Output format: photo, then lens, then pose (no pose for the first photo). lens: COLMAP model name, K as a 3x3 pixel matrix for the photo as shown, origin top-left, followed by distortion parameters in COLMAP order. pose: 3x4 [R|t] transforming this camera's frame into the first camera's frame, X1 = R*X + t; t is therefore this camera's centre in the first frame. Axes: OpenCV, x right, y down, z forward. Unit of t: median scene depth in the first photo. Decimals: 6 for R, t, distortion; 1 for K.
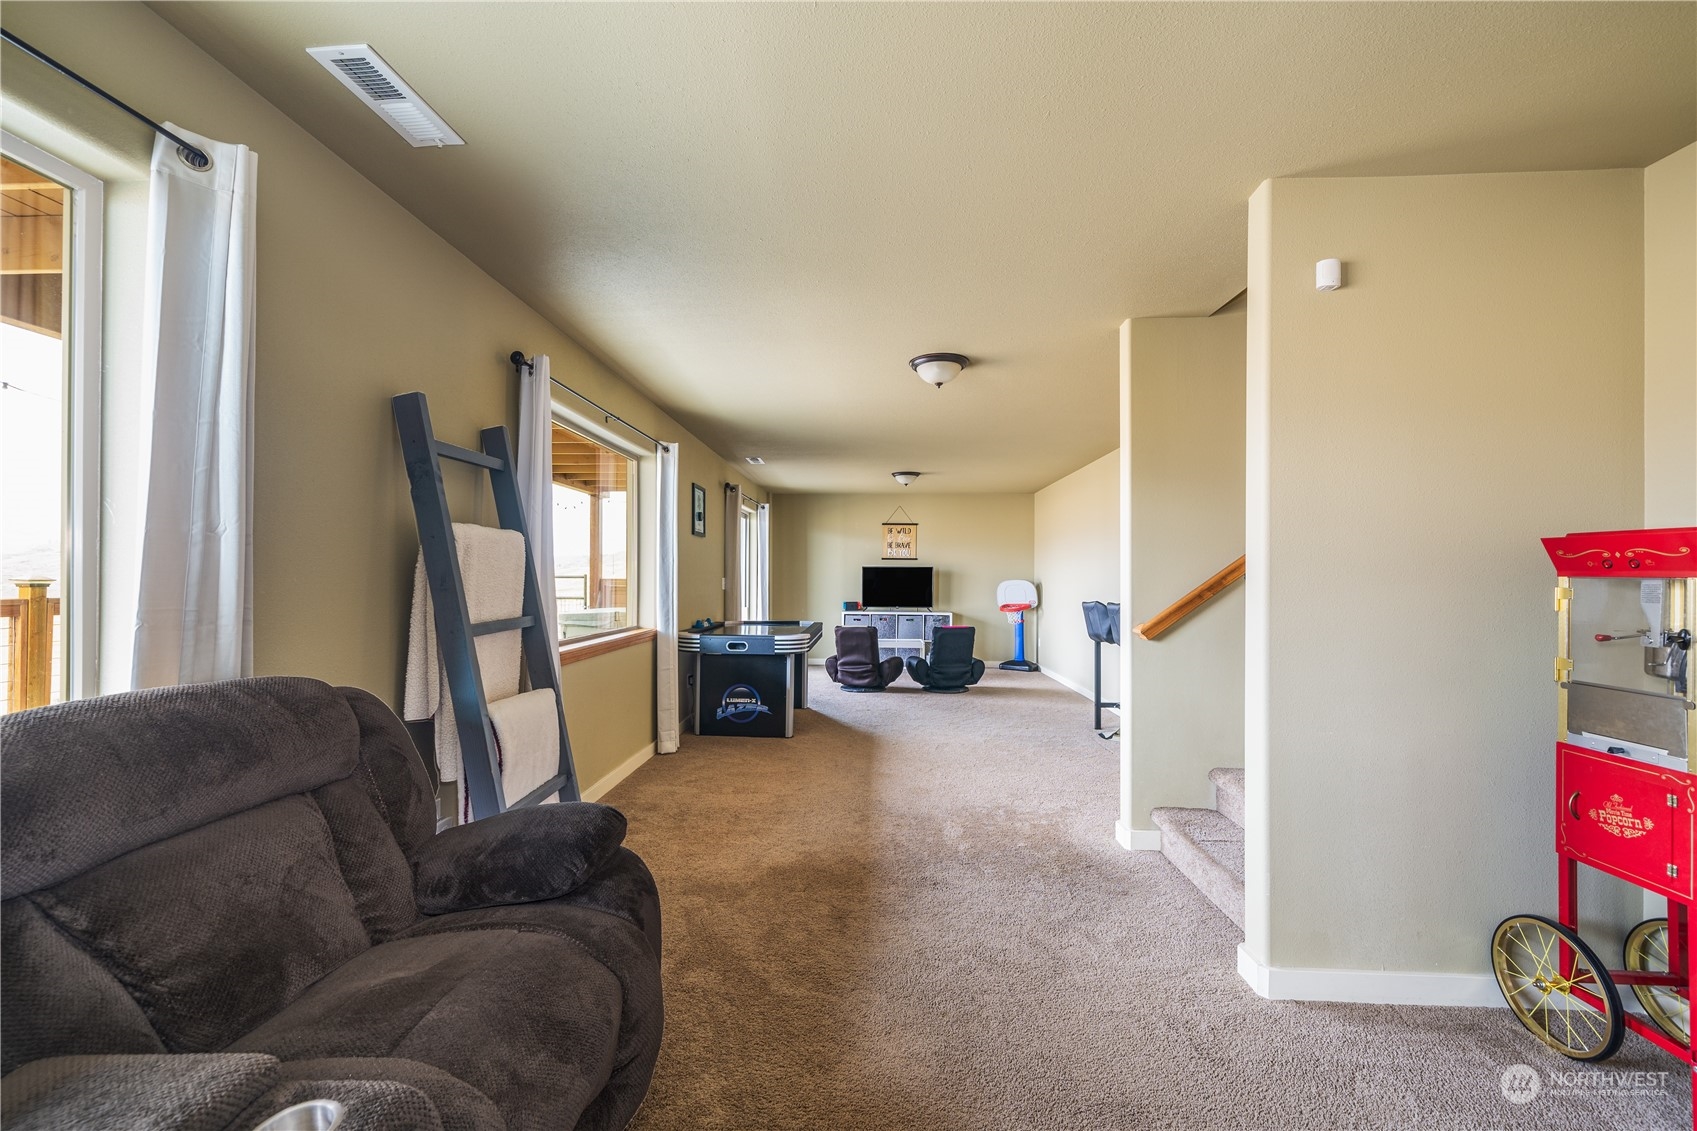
lens RADIAL K [[691.4, 0, 845.8], [0, 691.4, 571.5], [0, 0, 1]] dist [0.000806, 0.000002]
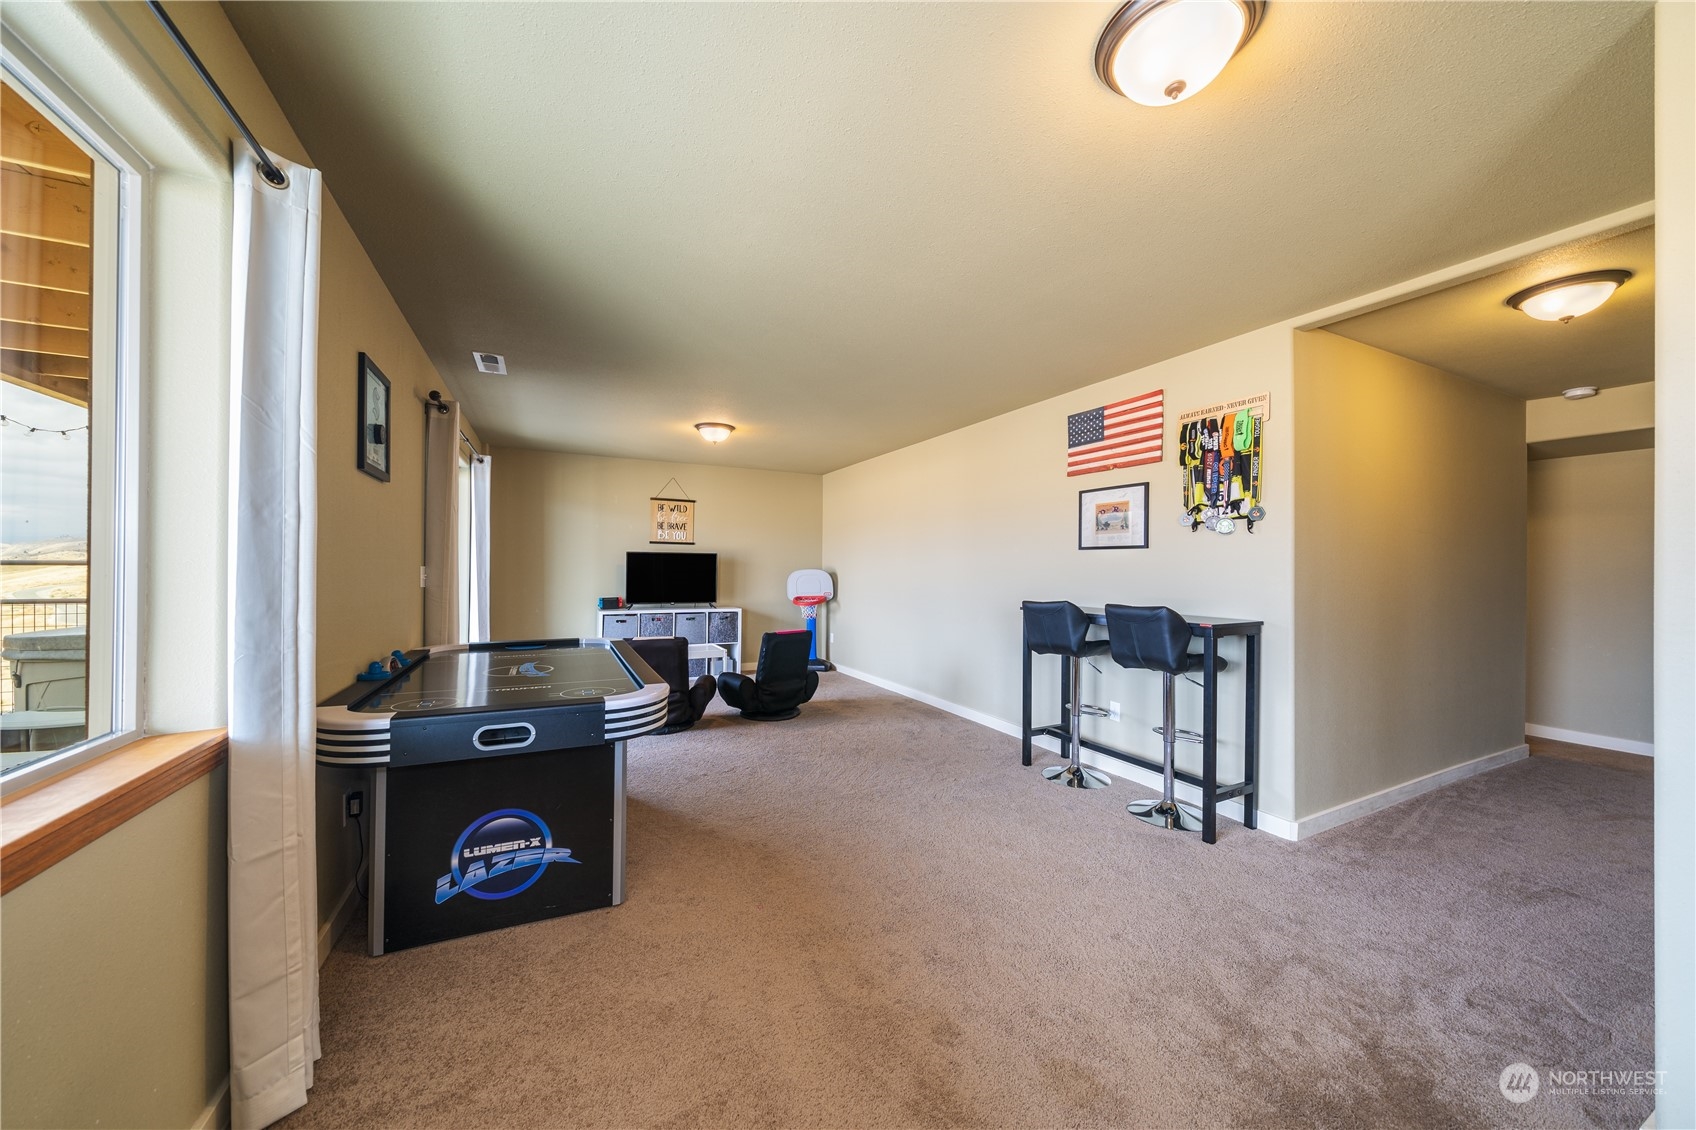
lens RADIAL K [[586.2, 0, 848.3], [0, 586.2, 562.7], [0, 0, 1]] dist [-0.010102, 0.000053]
pose [[0.874880, 0.005668, 0.484306, -0.098060], [-0.007247, 0.999973, 0.001389, 0.002769], [-0.484285, -0.004725, 0.874898, 0.401796]]
